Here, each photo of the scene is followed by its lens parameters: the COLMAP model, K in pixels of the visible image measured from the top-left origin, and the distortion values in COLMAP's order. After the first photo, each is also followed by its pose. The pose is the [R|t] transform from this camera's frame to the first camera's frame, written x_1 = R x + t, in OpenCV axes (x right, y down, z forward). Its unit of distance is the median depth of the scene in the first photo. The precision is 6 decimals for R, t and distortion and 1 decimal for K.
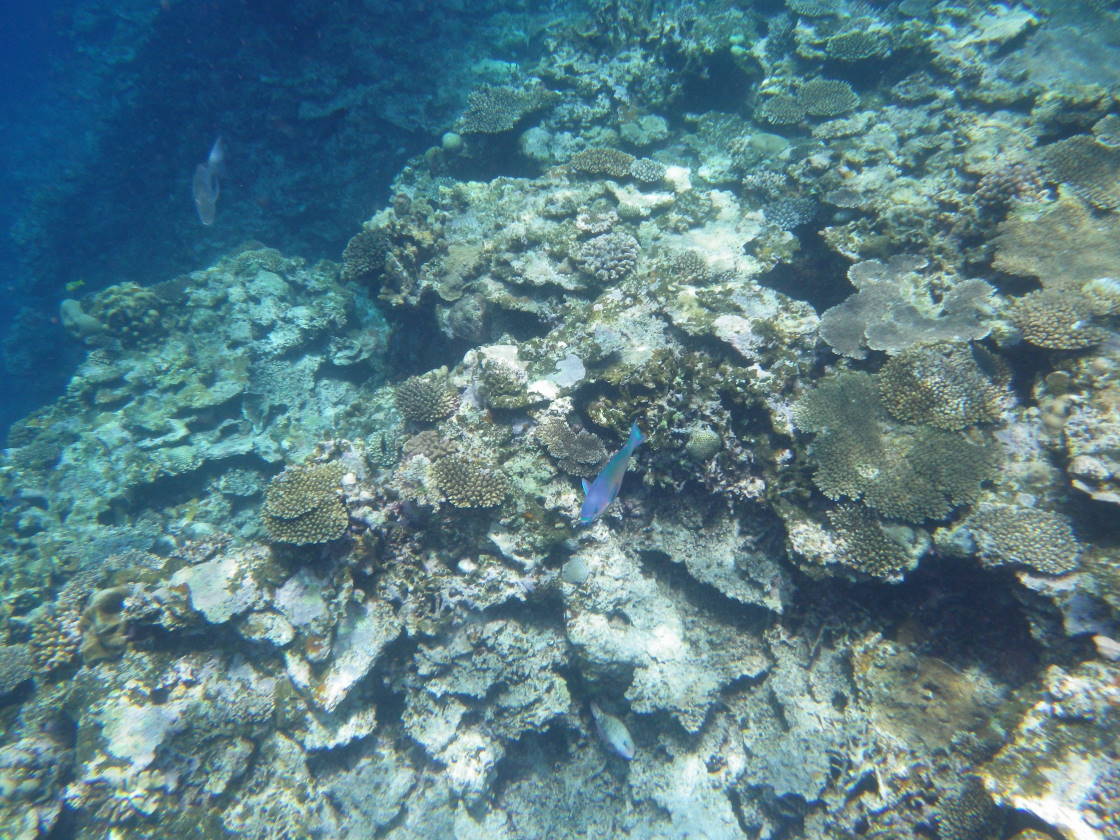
lens RADIAL K [[1221.2, 0, 561.6], [0, 1221.2, 418.8], [0, 0, 1]] dist [0.397211, 0.000000]
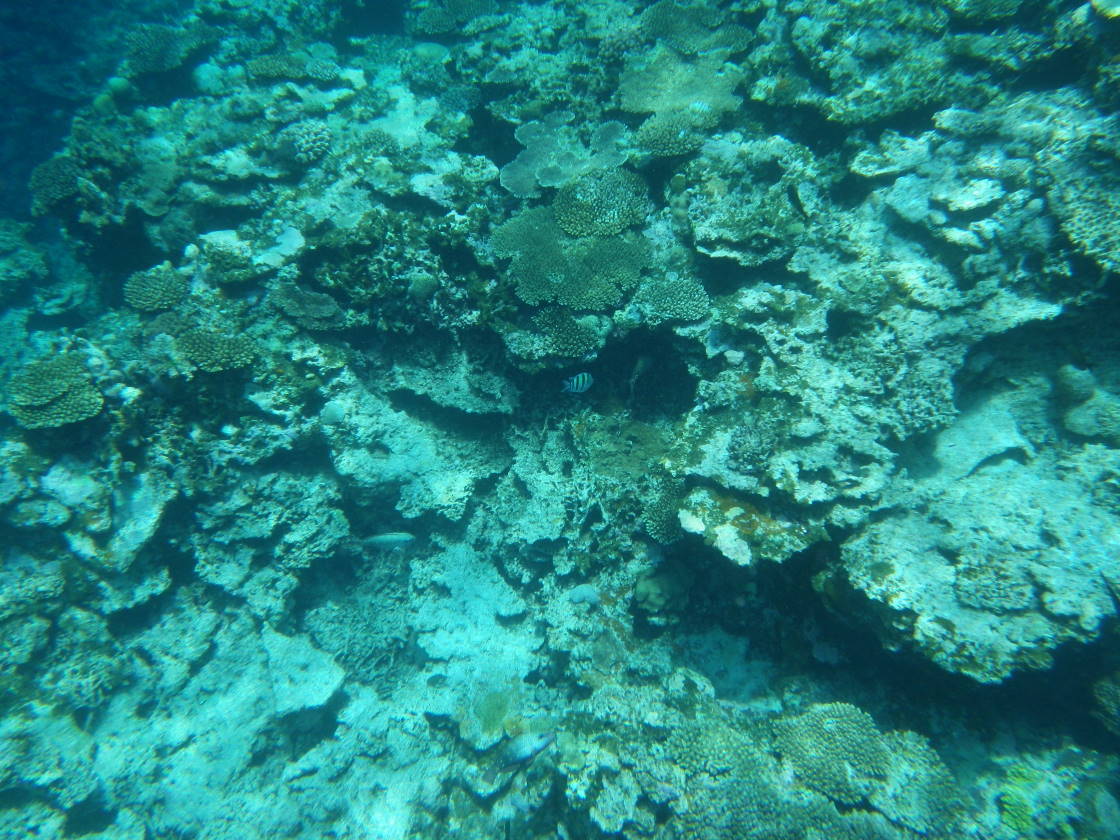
lens RADIAL K [[1221.2, 0, 562.3], [0, 1221.2, 419.3], [0, 0, 1]] dist [0.397211, 0.000000]
pose [[0.960280, -0.190047, 0.204313, -0.019565], [0.190347, 0.981545, 0.018373, 0.147755], [-0.204034, 0.021247, 0.978733, -0.161679]]
